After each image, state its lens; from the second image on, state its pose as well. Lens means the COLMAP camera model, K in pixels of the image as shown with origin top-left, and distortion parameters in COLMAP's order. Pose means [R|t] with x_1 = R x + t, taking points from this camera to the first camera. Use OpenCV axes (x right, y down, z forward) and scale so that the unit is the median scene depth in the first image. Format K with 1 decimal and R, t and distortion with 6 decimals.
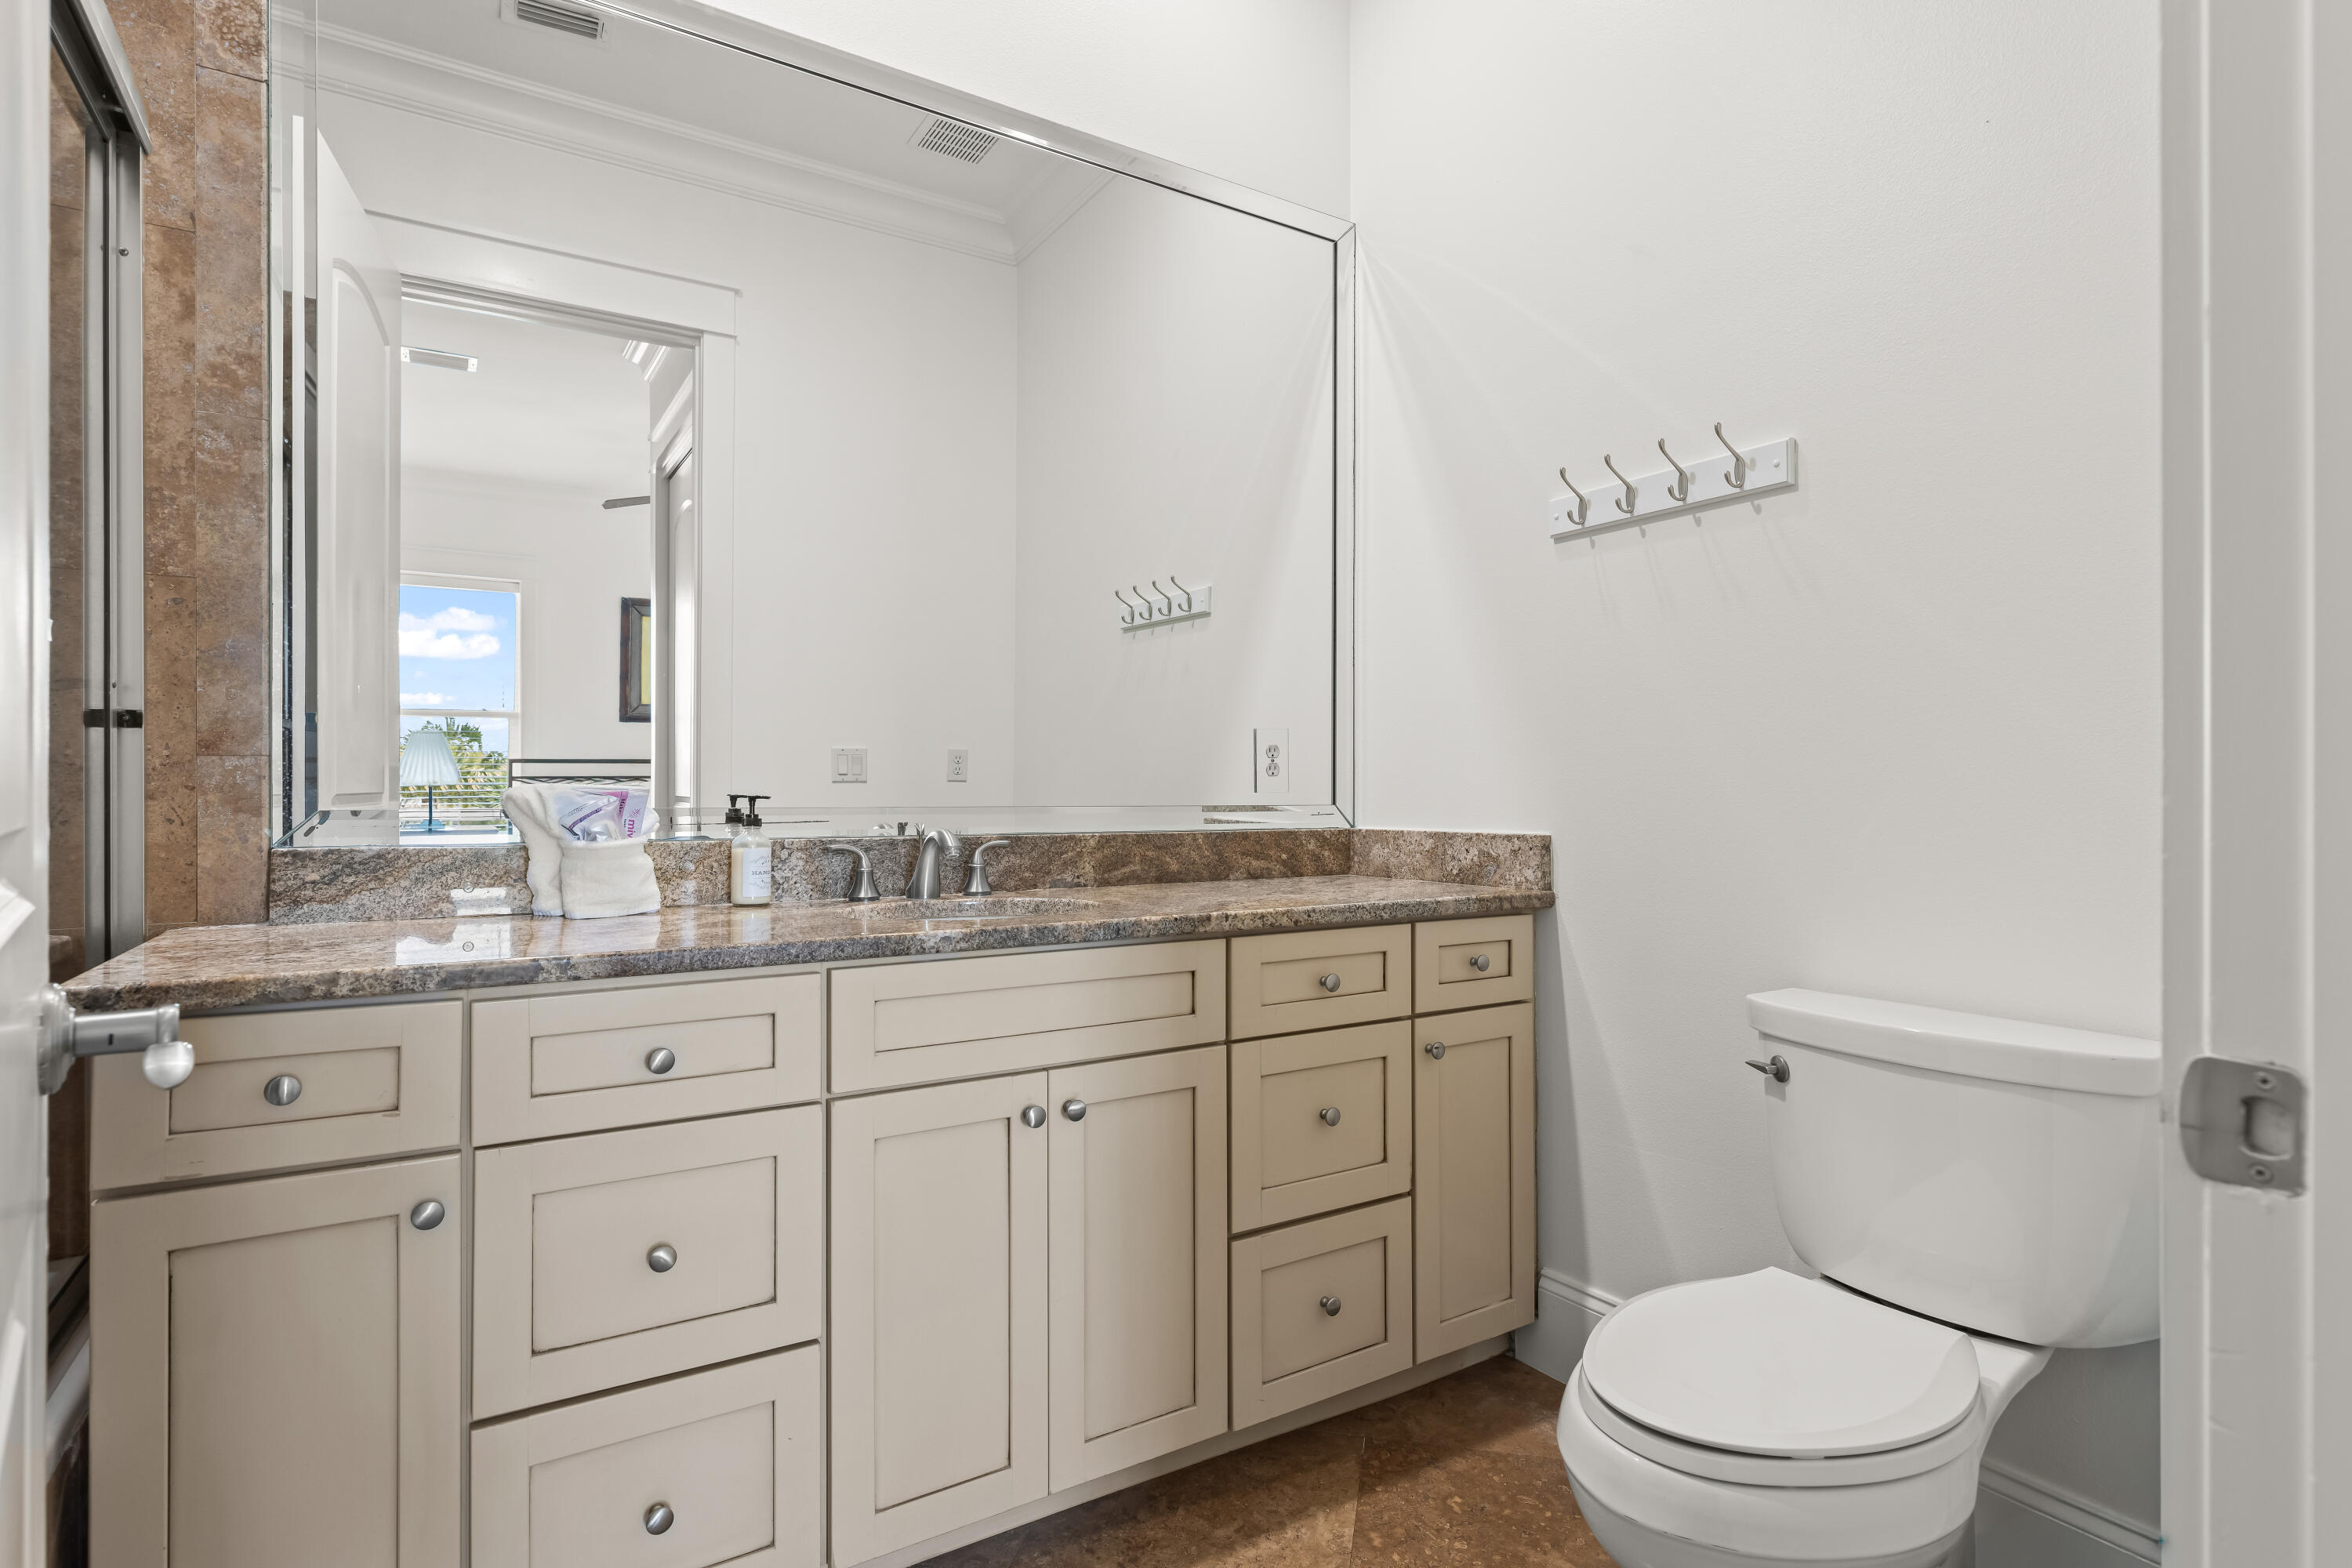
lens RADIAL K [[1193.8, 0, 1175.5], [0, 1193.8, 788.3], [0, 0, 1]] dist [-0.001196, -0.000054]
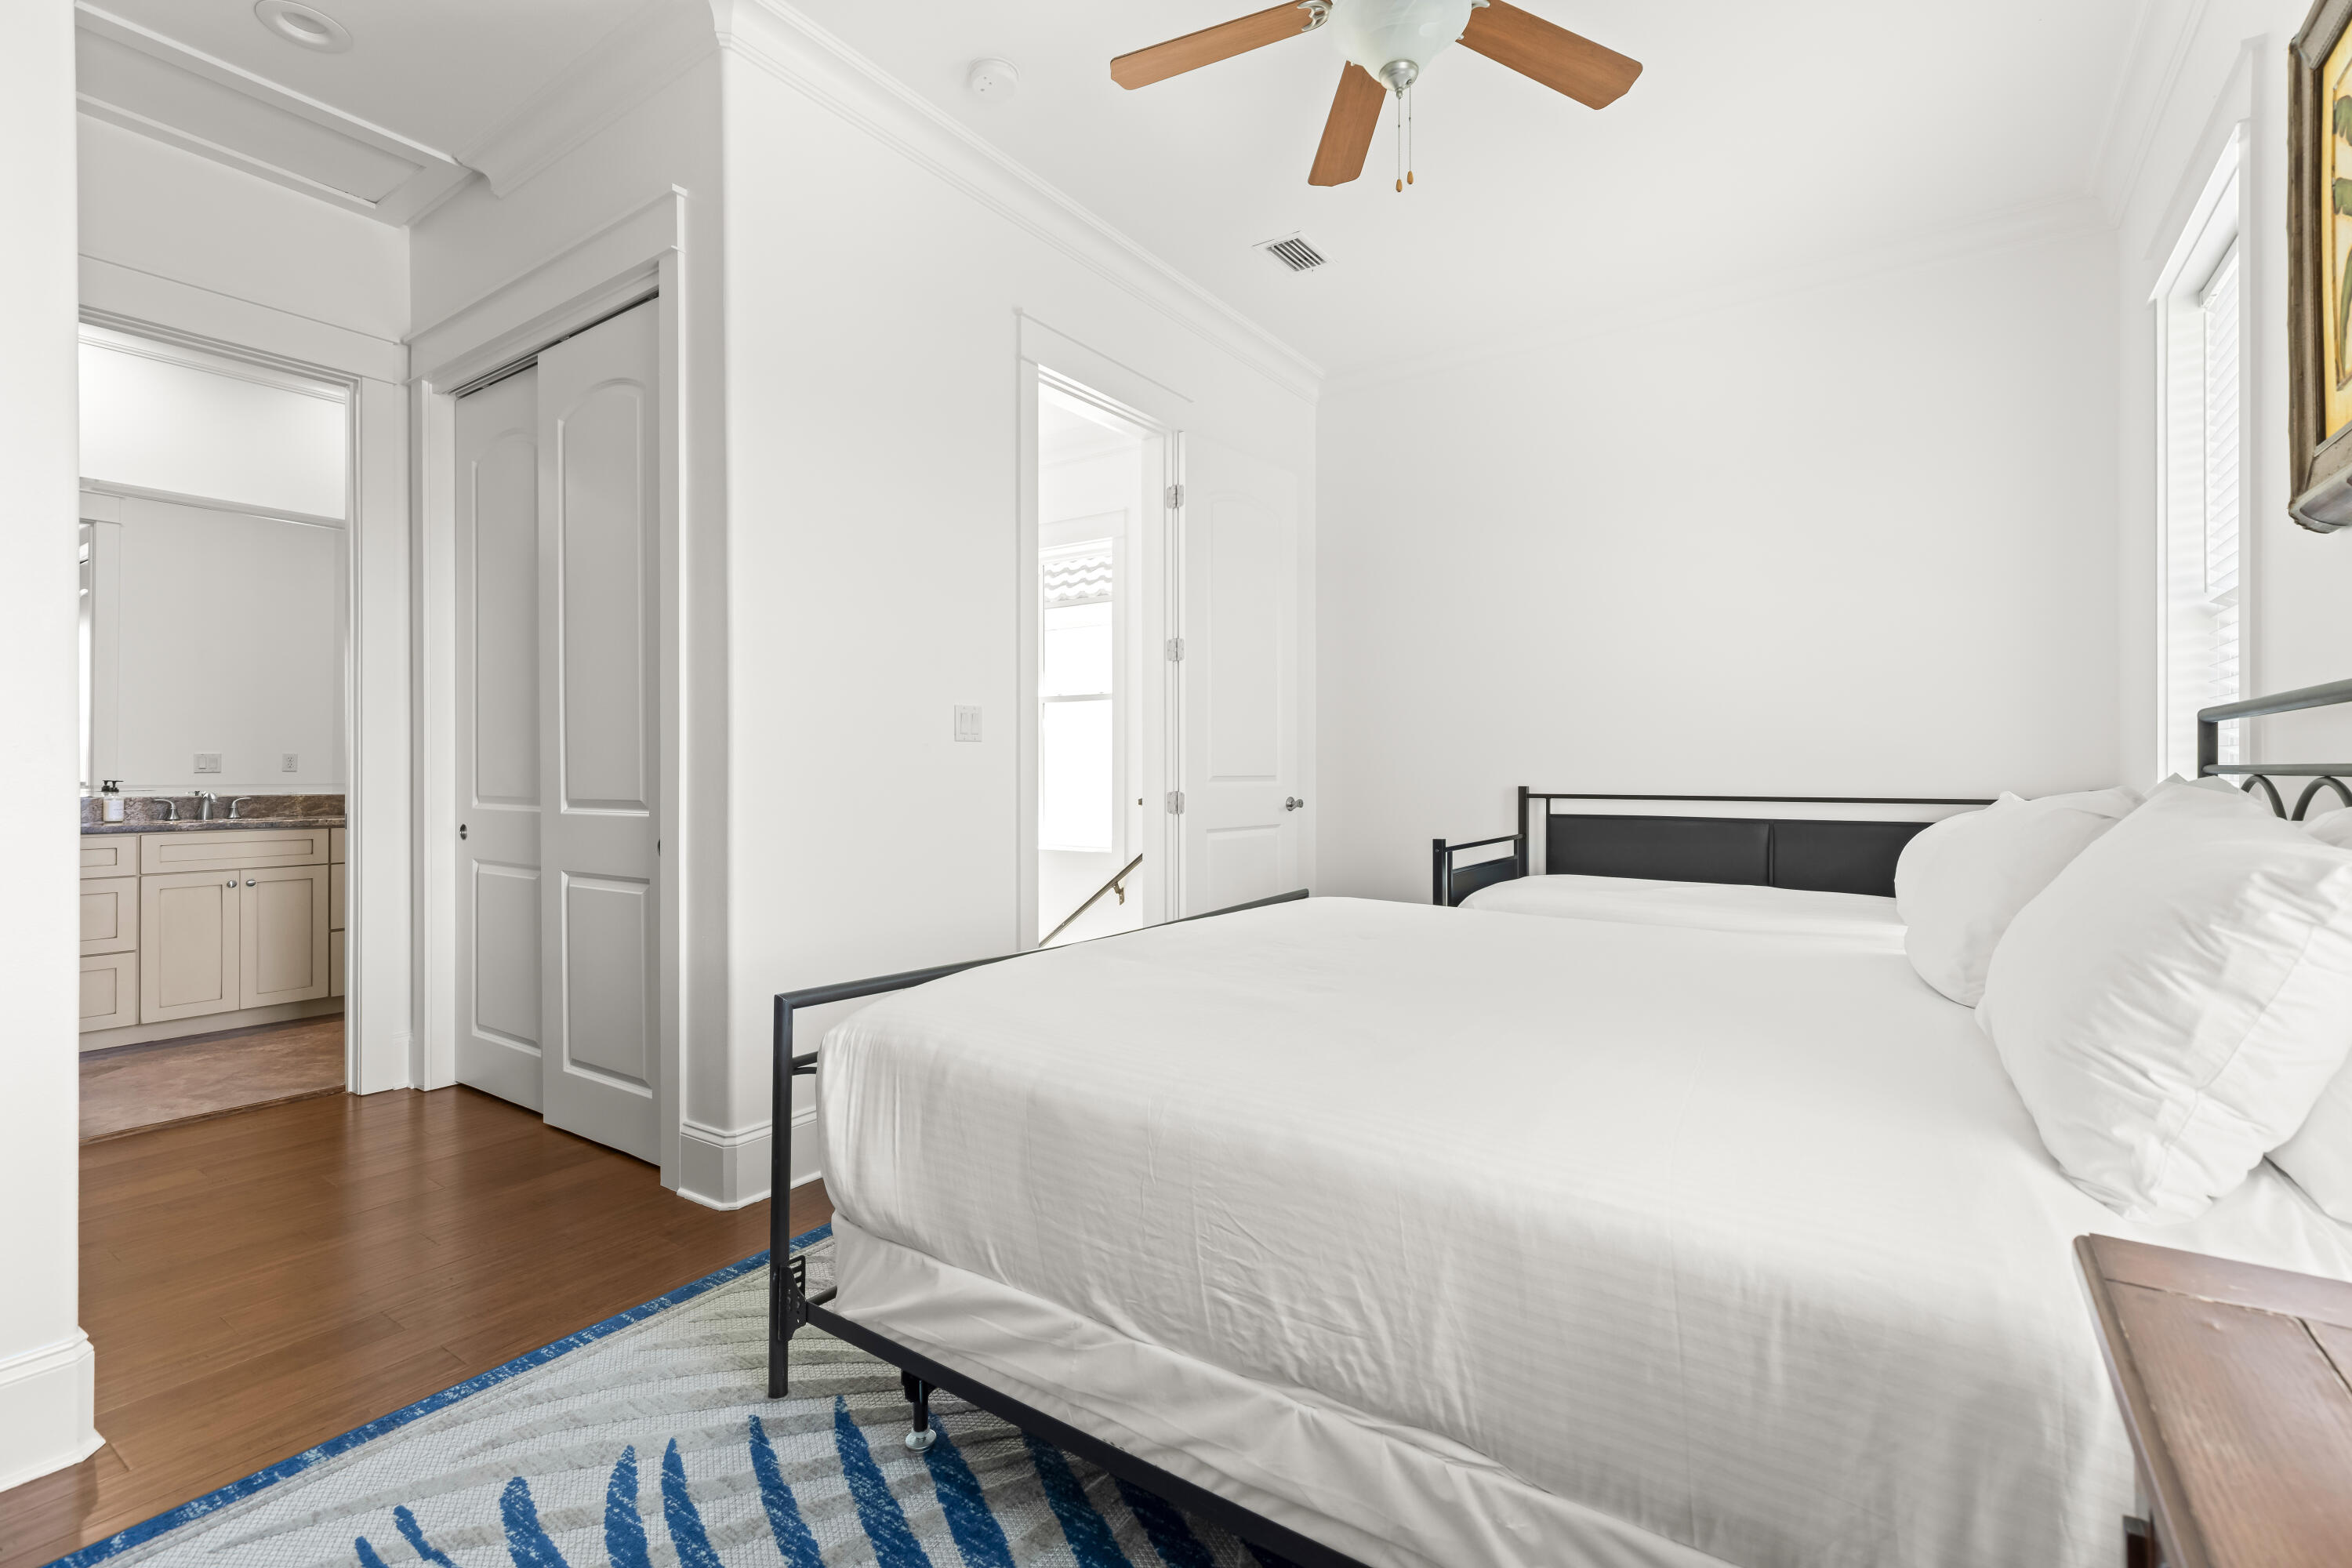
lens RADIAL K [[1041.2, 0, 1184.2], [0, 1041.2, 767.3], [0, 0, 1]] dist [0.002752, 0.000195]
pose [[0.914498, 0.000602, 0.404591, 0.950756], [0.000426, 0.999997, -0.002451, -0.018579], [-0.404591, 0.002414, 0.914495, -2.250916]]
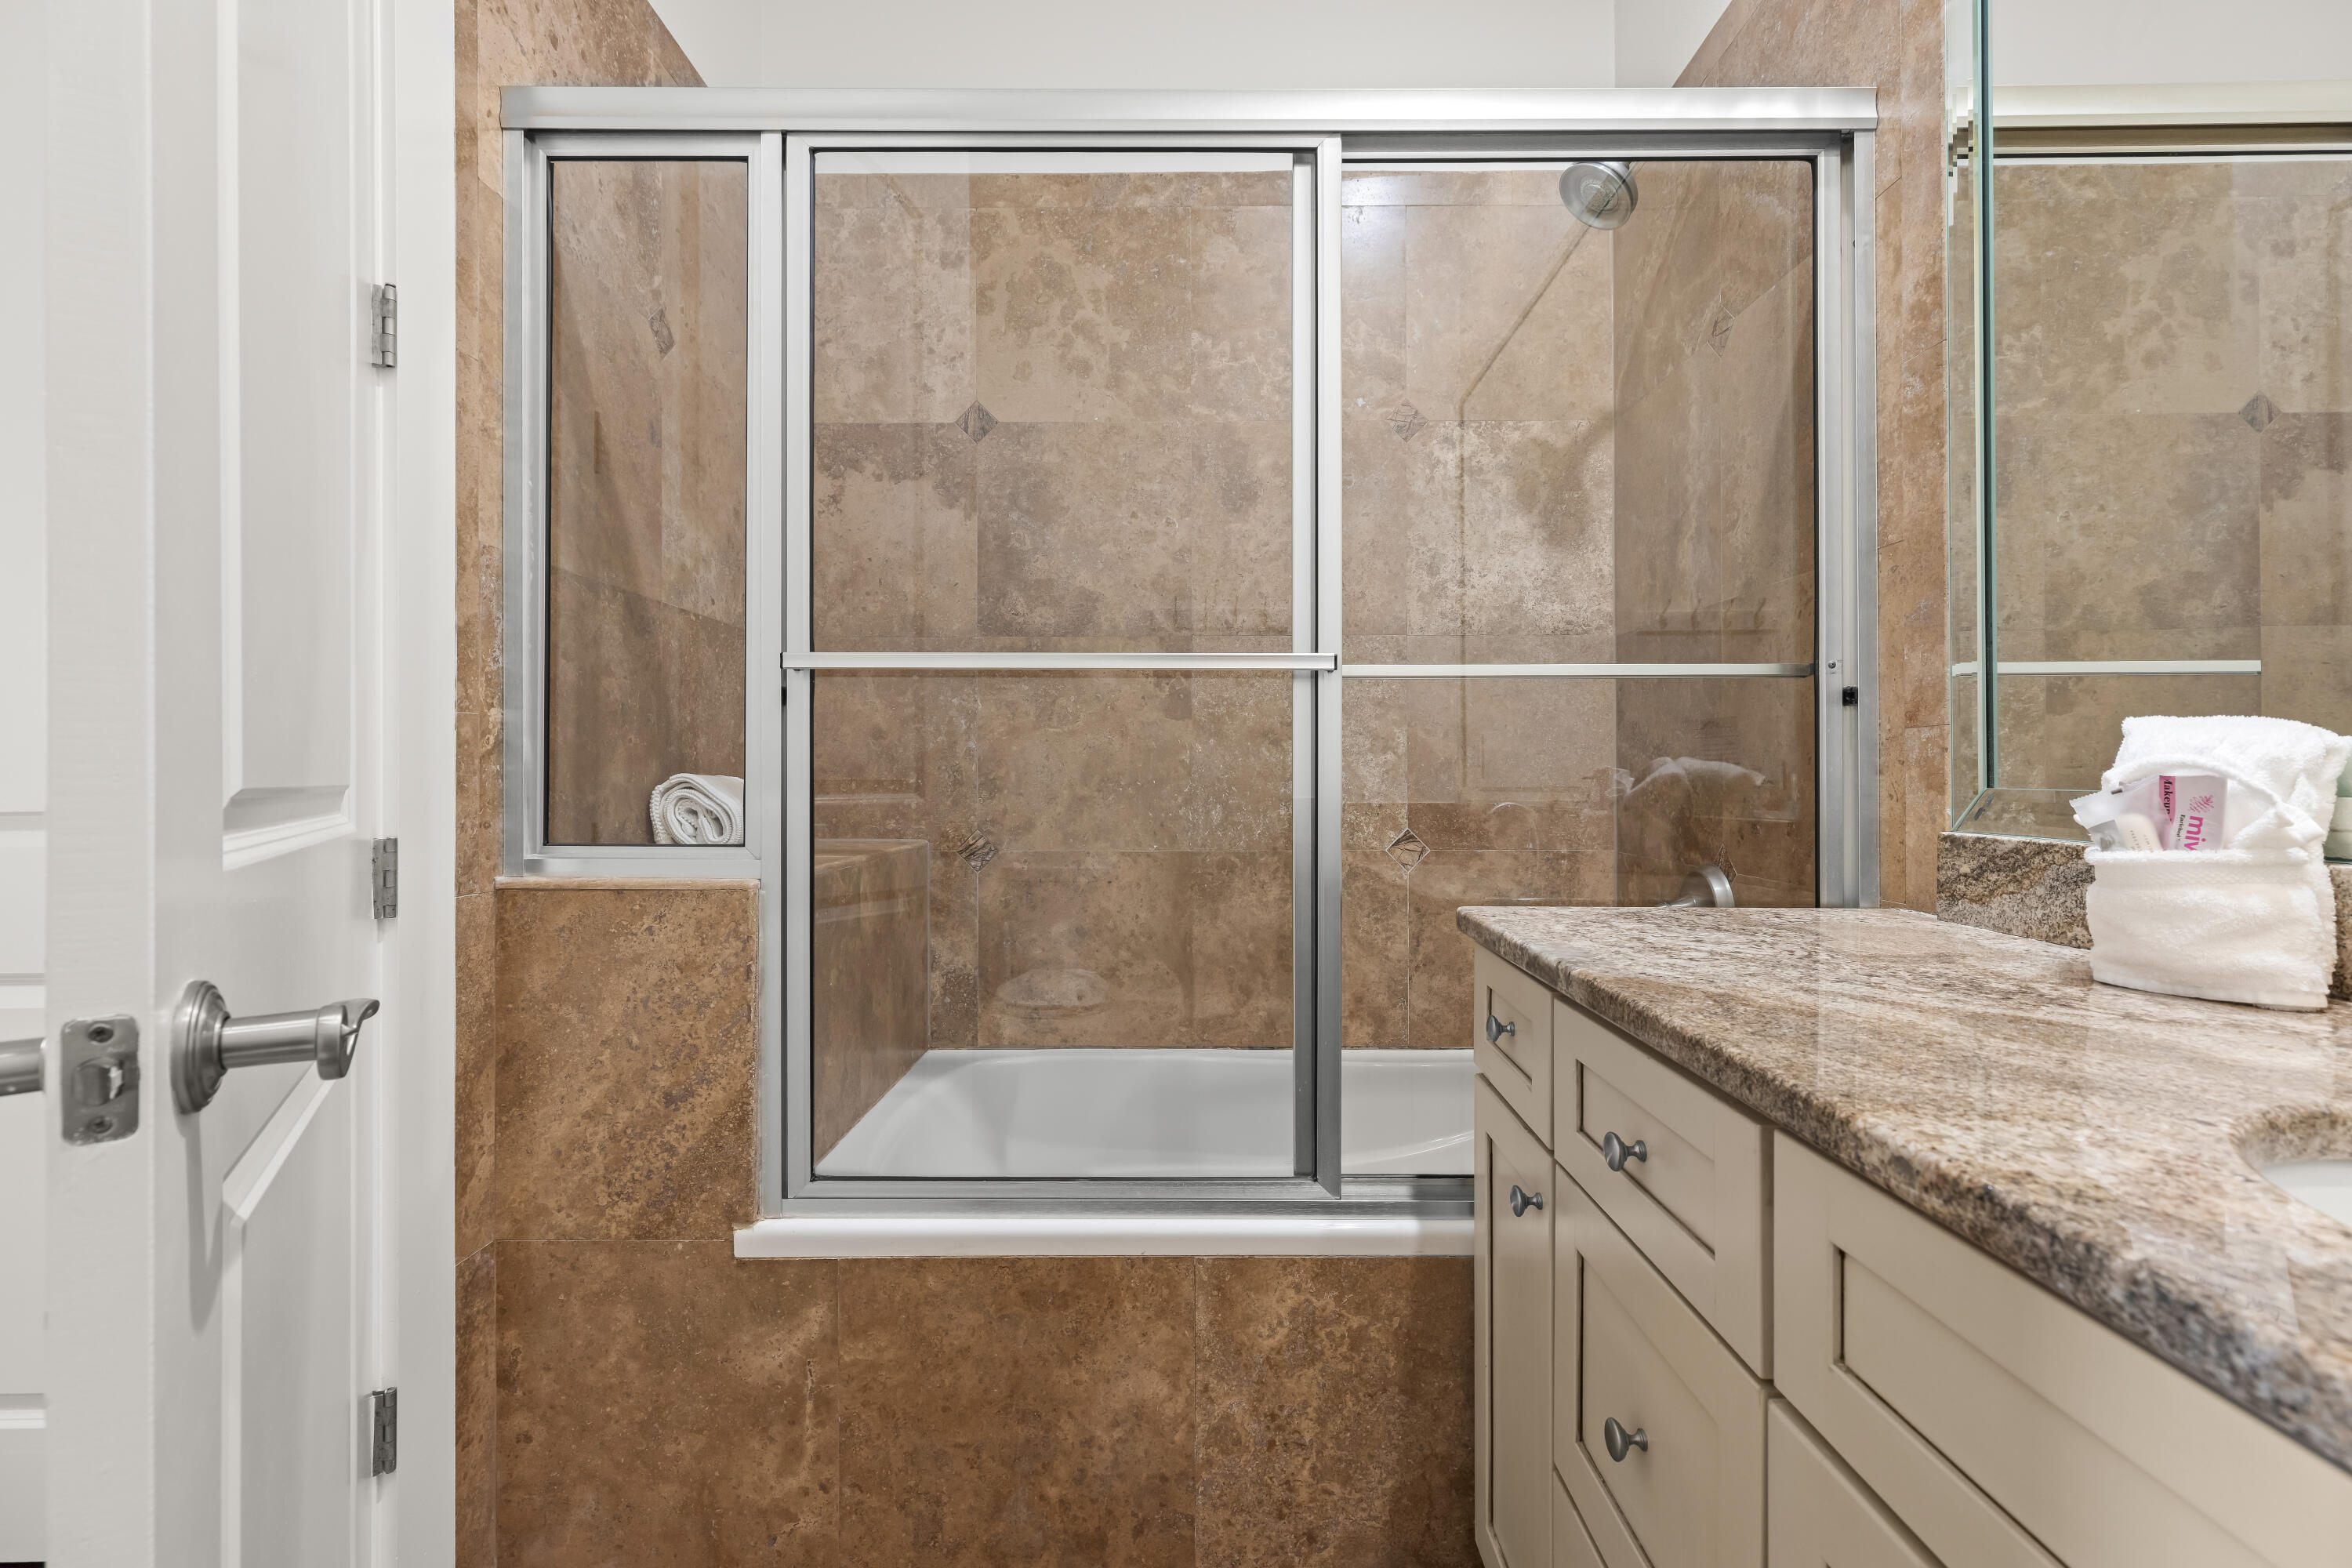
lens RADIAL K [[1041.2, 0, 1181.4], [0, 1041.2, 773.9], [0, 0, 1]] dist [0.002752, 0.000195]
pose [[-0.536780, 0.000522, -0.843722, 0.172856], [-0.000052, 1.000000, 0.000651, 0.007761], [0.843722, 0.000393, -0.536780, 0.899550]]
